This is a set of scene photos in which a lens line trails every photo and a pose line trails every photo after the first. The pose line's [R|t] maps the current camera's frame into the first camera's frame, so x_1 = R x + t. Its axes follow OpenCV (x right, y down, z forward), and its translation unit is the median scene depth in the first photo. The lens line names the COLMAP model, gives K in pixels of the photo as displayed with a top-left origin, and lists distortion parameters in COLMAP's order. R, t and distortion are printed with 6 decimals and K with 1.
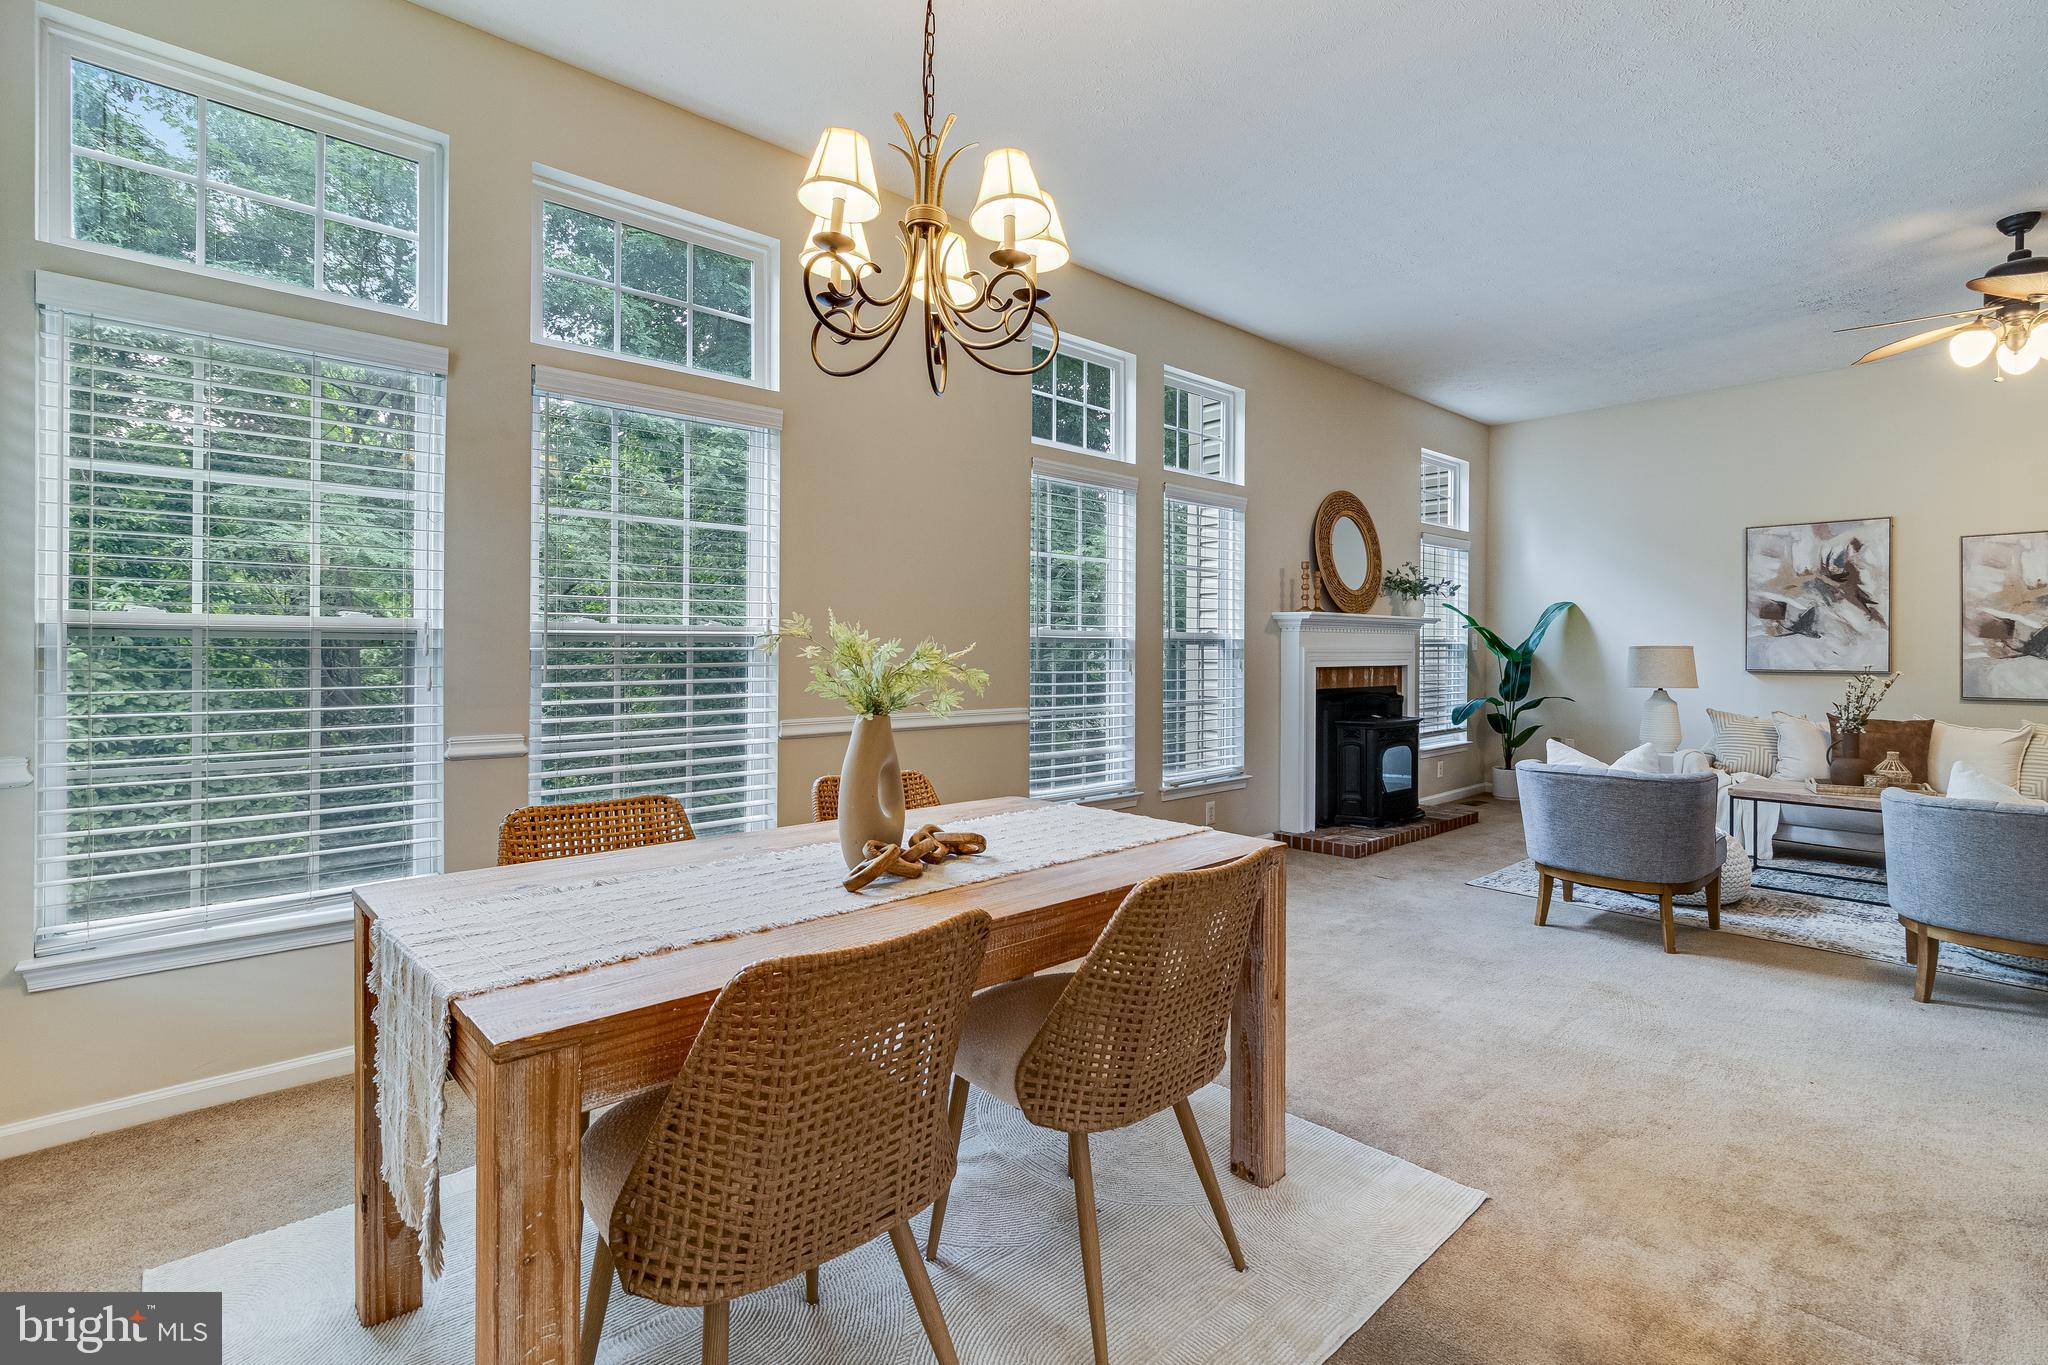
lens RADIAL K [[945.3, 0, 1027.3], [0, 945.3, 645.5], [0, 0, 1]] dist [0.001796, 0.000640]
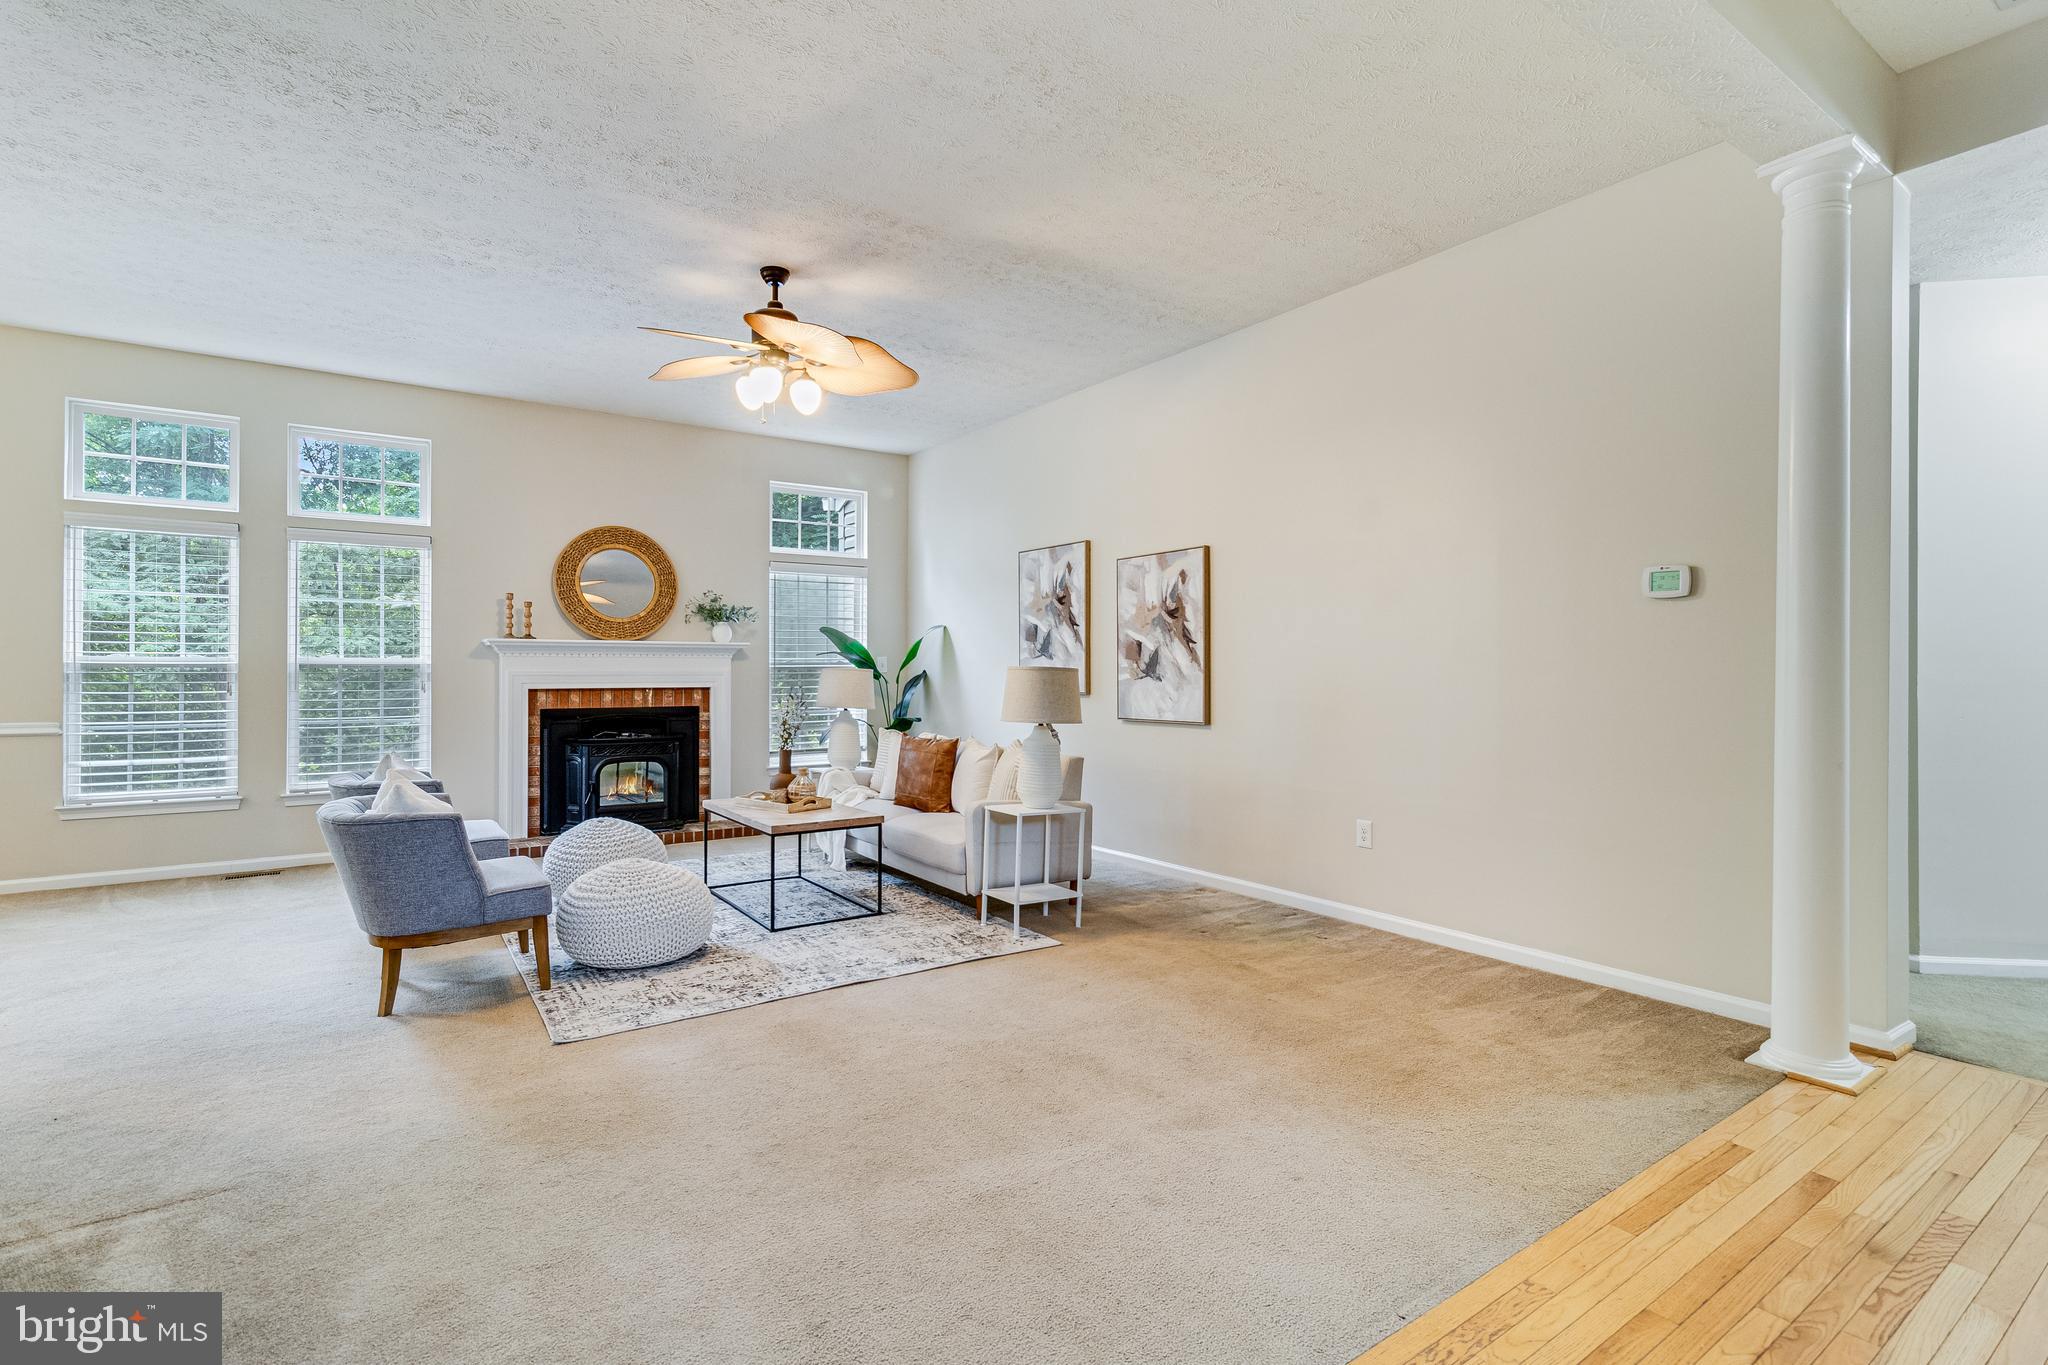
lens RADIAL K [[951.1, 0, 1025.6], [0, 951.1, 665.6], [0, 0, 1]] dist [0.003269, 0.001043]
pose [[0.991670, -0.004324, -0.128728, 0.965205], [0.003868, 0.999985, -0.003792, 0.002011], [0.128743, 0.003262, 0.991673, -0.018075]]
